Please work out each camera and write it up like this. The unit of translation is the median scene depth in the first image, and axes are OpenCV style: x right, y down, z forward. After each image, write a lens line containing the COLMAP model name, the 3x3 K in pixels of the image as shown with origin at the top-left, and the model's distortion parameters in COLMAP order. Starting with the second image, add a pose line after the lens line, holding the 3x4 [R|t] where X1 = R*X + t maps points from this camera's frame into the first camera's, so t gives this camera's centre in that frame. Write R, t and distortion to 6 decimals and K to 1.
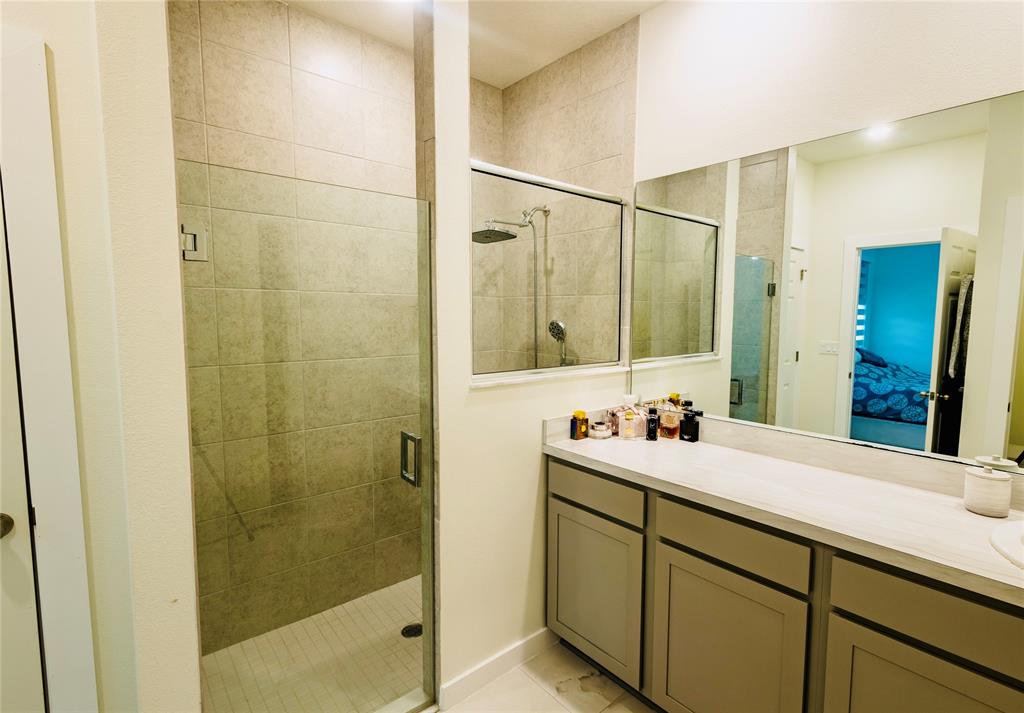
lens RADIAL K [[488.0, 0, 517.0], [0, 488.0, 355.0], [0, 0, 1]] dist [0.005236, 0.000928]
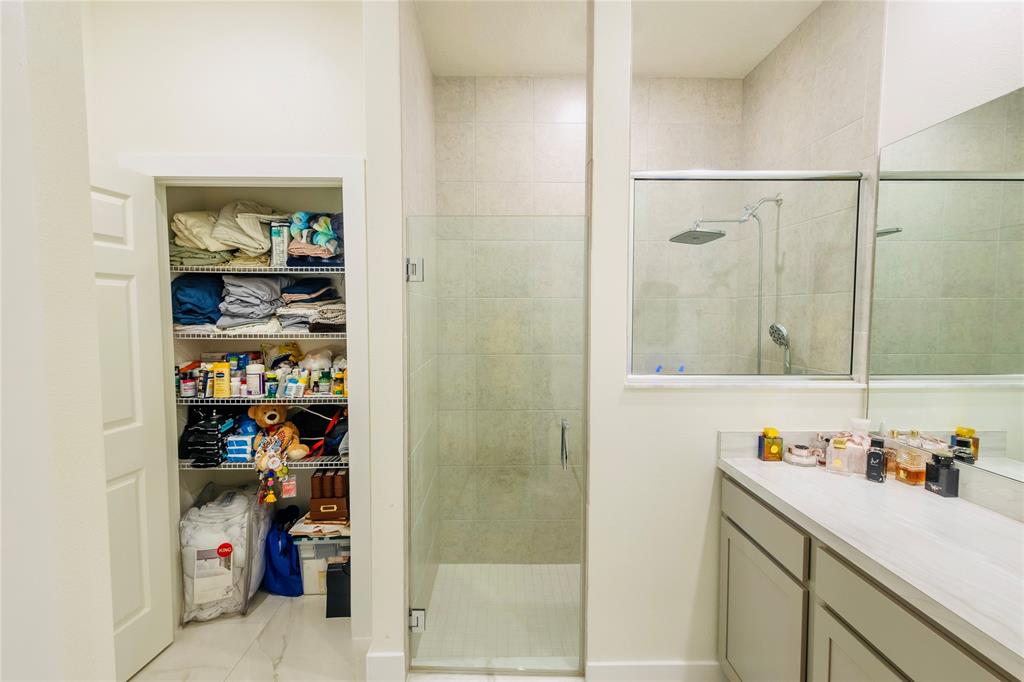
lens RADIAL K [[462.8, 0, 511.8], [0, 462.8, 338.3], [0, 0, 1]] dist [0.007933, -0.003229]
pose [[0.765210, 0.029533, -0.643103, 0.290900], [-0.051937, 0.998523, -0.015943, -0.007096], [0.641683, 0.045601, 0.765613, 0.066792]]
